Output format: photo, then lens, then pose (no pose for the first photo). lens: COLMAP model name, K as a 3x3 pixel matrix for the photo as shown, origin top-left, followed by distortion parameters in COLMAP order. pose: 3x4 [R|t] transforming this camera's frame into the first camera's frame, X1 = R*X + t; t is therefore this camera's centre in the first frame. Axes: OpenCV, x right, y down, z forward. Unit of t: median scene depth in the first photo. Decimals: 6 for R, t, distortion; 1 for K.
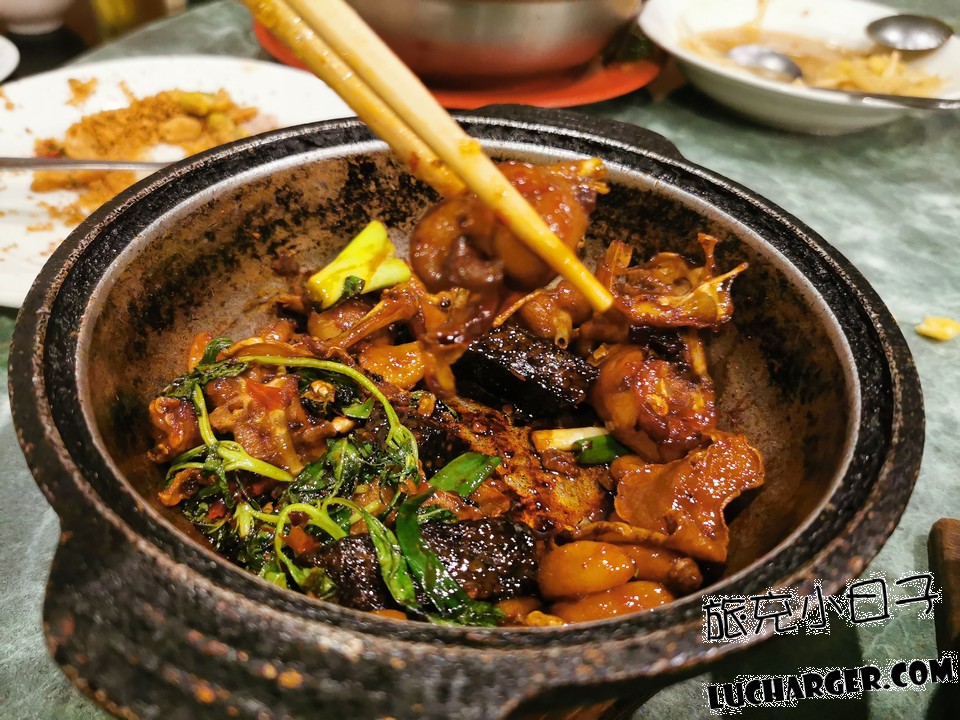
lens RADIAL K [[740.0, 0, 474.9], [0, 740.0, 358.7], [0, 0, 1]] dist [0.013559, -0.033930]
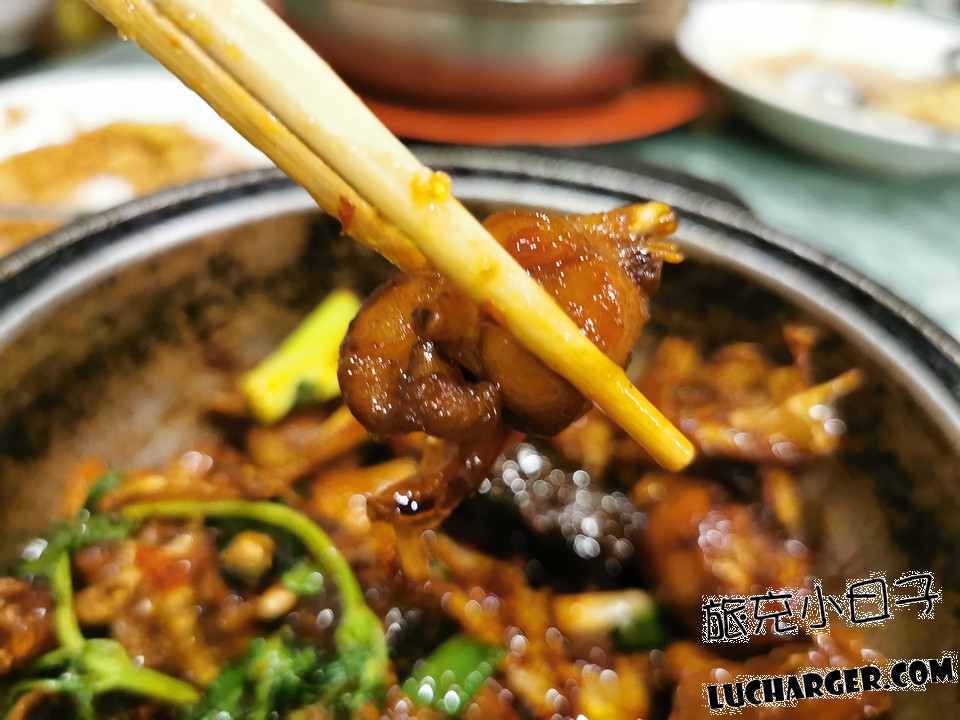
lens RADIAL K [[740.0, 0, 485.2], [0, 740.0, 361.1], [0, 0, 1]] dist [0.013559, -0.033930]
pose [[0.999921, 0.011161, -0.005764, 0.014675], [-0.011300, 0.999628, -0.024840, -0.115449], [0.005485, 0.024903, 0.999675, 0.285666]]
